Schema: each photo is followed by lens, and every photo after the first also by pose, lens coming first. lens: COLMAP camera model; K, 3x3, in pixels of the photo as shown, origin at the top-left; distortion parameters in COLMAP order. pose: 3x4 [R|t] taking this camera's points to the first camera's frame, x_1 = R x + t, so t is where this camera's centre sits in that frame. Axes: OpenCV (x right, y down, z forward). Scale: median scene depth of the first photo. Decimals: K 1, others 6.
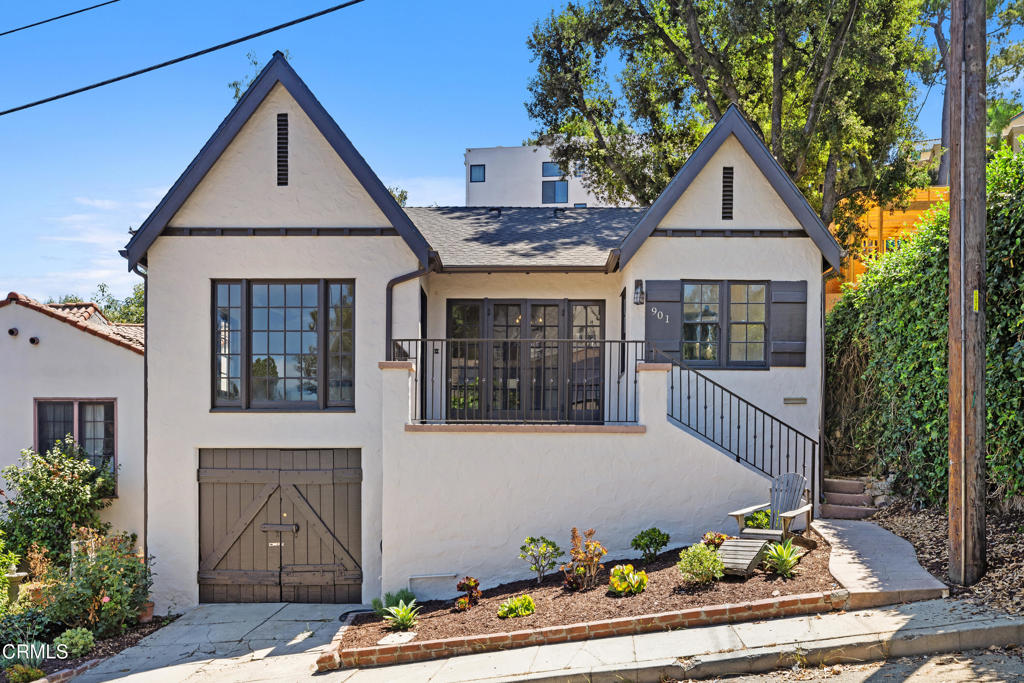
lens RADIAL K [[796.5, 0, 492.1], [0, 796.5, 498.7], [0, 0, 1]] dist [-0.000349, -0.002536]
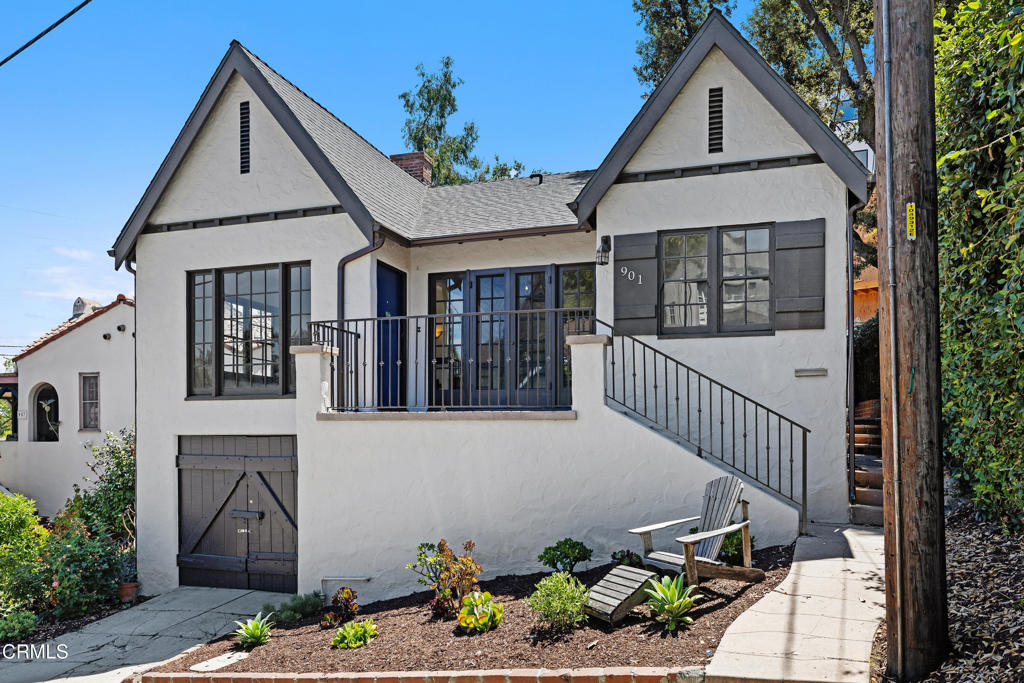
lens RADIAL K [[673.7, 0, 598.6], [0, 673.7, 425.9], [0, 0, 1]] dist [0.003203, 0.001654]
pose [[0.950580, -0.000149, -0.310480, 0.420743], [-0.006967, 0.999738, -0.021810, -0.059858], [0.310402, 0.022895, 0.950330, 0.336855]]
